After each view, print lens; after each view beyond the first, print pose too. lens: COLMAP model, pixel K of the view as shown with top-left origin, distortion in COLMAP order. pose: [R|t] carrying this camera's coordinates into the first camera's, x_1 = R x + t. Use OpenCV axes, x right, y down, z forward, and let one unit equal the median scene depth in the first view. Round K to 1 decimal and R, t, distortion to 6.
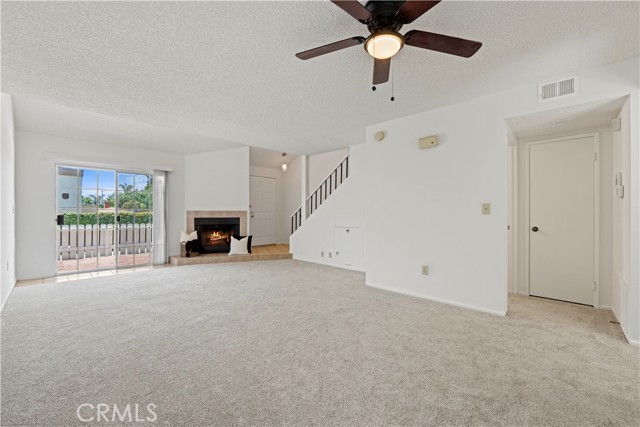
lens RADIAL K [[259.3, 0, 318.7], [0, 259.3, 214.4], [0, 0, 1]] dist [-0.001779, -0.000129]
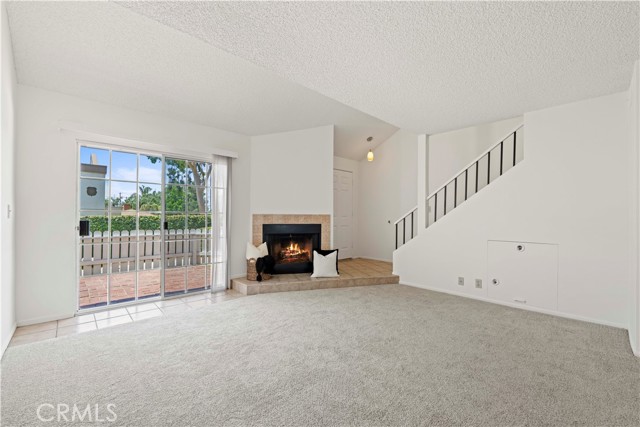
lens RADIAL K [[266.6, 0, 320.5], [0, 266.6, 216.8], [0, 0, 1]] dist [-0.000006, -0.000118]
pose [[0.998688, 0.006094, -0.050849, -0.287721], [-0.006283, 0.999974, -0.003552, -0.005559], [0.050826, 0.003867, 0.998700, 0.279744]]
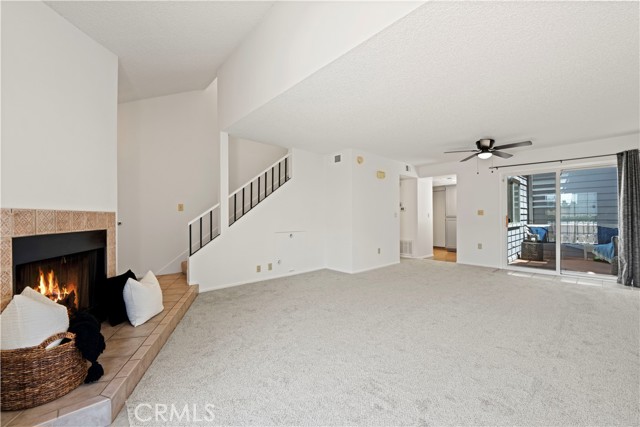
lens RADIAL K [[259.3, 0, 318.7], [0, 259.3, 214.4], [0, 0, 1]] dist [-0.001779, -0.000129]
pose [[0.079449, 0.009185, 0.996797, -0.711710], [0.010437, 0.999895, -0.010046, -0.003819], [-0.996784, 0.011201, 0.079344, 0.695840]]
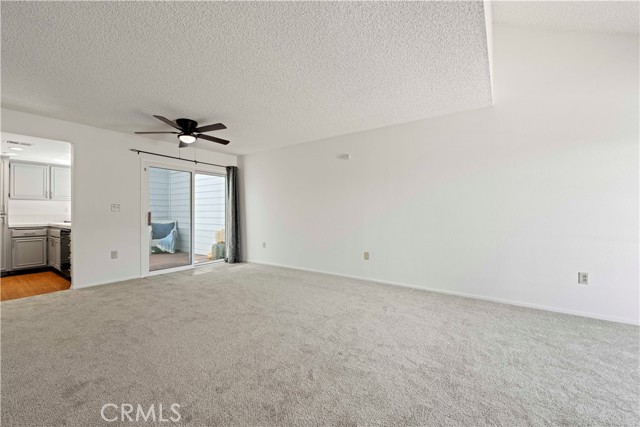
lens RADIAL K [[259.3, 0, 318.7], [0, 259.3, 214.4], [0, 0, 1]] dist [-0.001779, -0.000129]
pose [[-0.988788, 0.002827, -0.149302, -0.145161], [0.001455, 0.999956, 0.009298, -0.001145], [0.149322, 0.008976, -0.988748, 0.927526]]
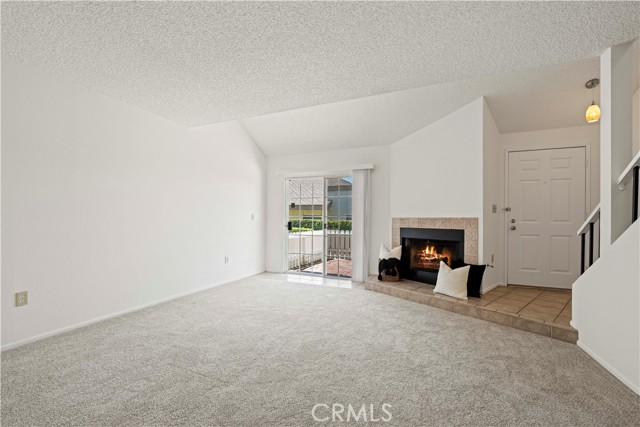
lens RADIAL K [[262.3, 0, 319.6], [0, 262.3, 218.7], [0, 0, 1]] dist [-0.002078, -0.000276]
pose [[0.355989, -0.001506, -0.934489, 0.123645], [-0.014607, 0.999868, -0.007175, -0.003214], [0.934376, 0.016205, 0.355920, 0.536919]]
